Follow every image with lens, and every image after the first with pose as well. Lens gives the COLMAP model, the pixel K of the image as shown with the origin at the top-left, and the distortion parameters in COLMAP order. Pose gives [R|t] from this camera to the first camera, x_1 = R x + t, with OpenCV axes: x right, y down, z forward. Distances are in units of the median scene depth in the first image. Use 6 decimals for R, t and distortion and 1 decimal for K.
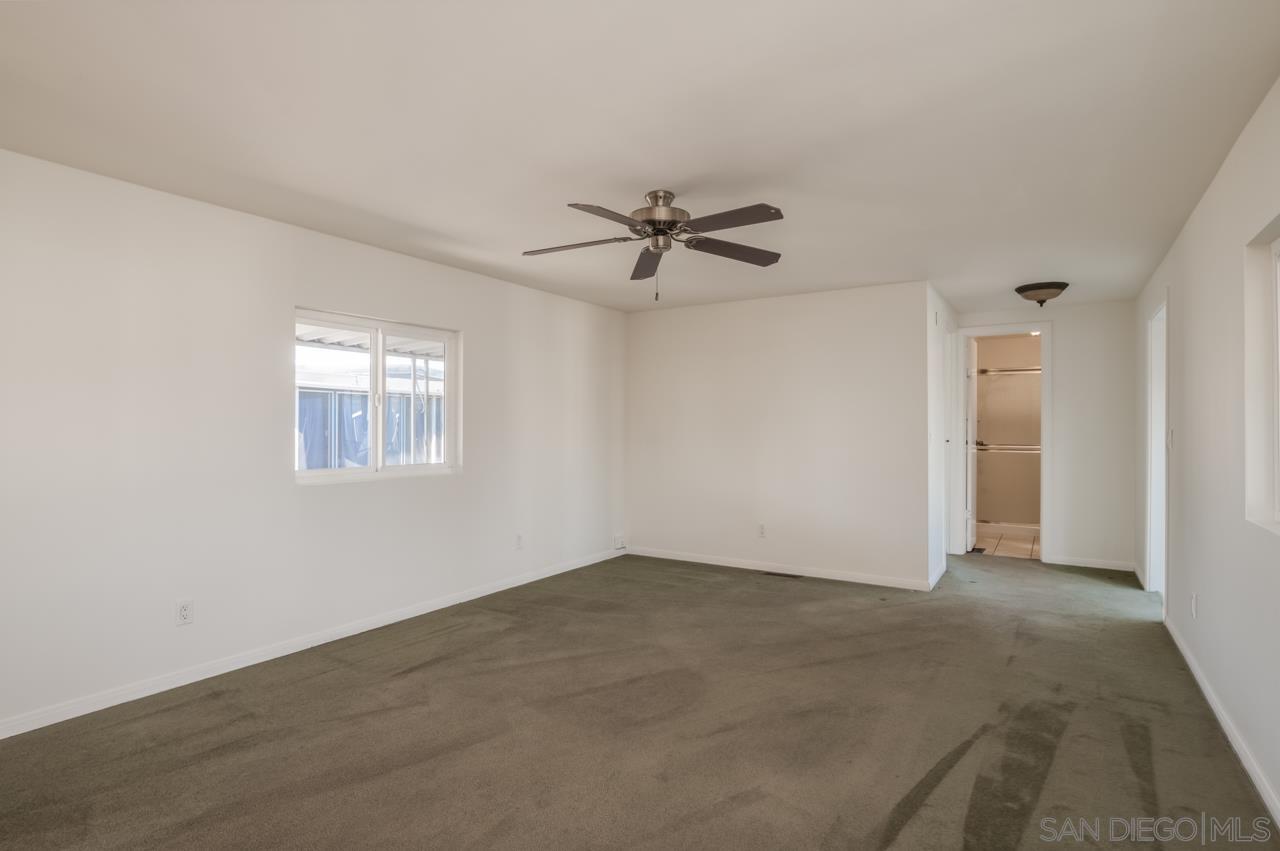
lens RADIAL K [[665.8, 0, 652.6], [0, 665.8, 427.3], [0, 0, 1]] dist [0.000804, -0.002905]
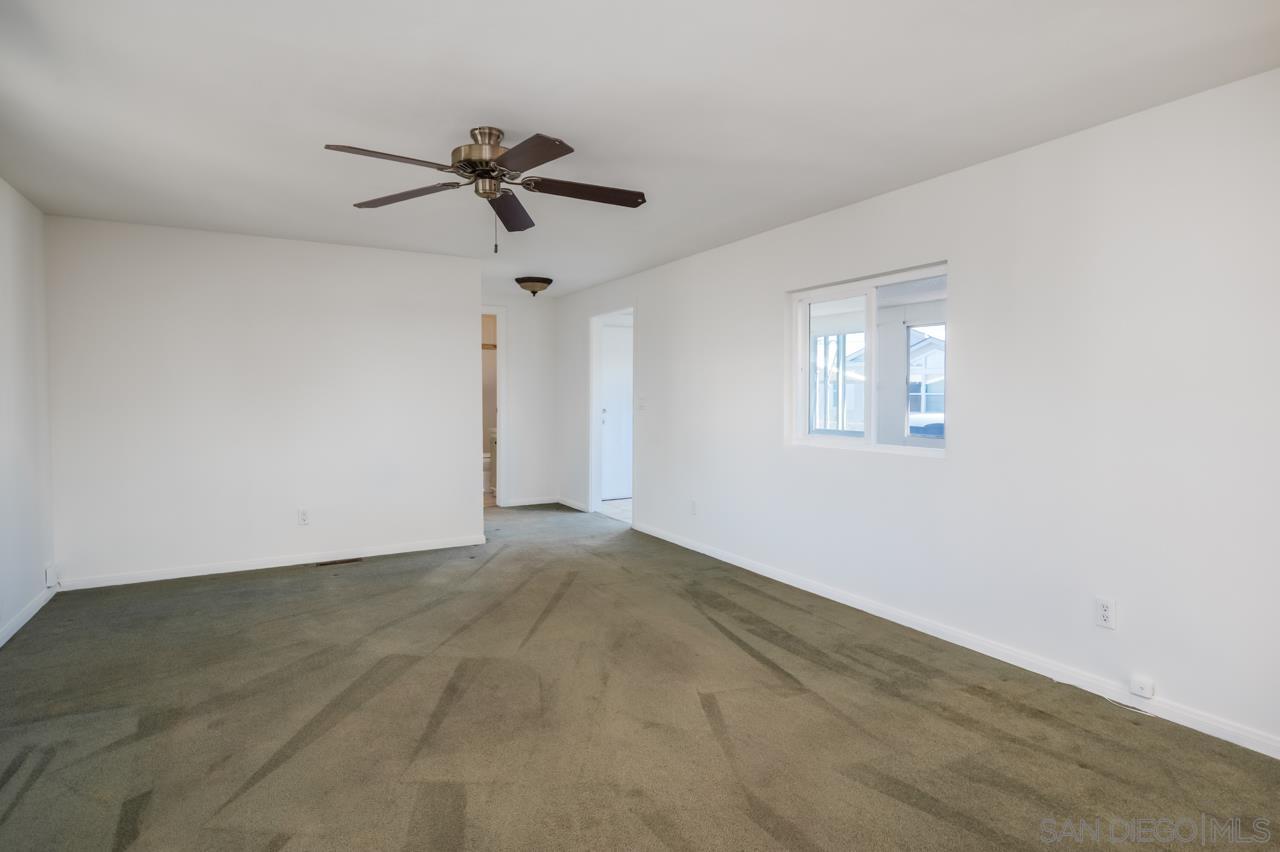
lens RADIAL K [[665.8, 0, 648.2], [0, 665.8, 427.4], [0, 0, 1]] dist [0.000804, -0.002905]
pose [[0.462043, -0.045635, 0.885682, -0.687321], [0.002524, 0.998739, 0.050144, -0.001422], [-0.886854, -0.020933, 0.461576, 0.395807]]
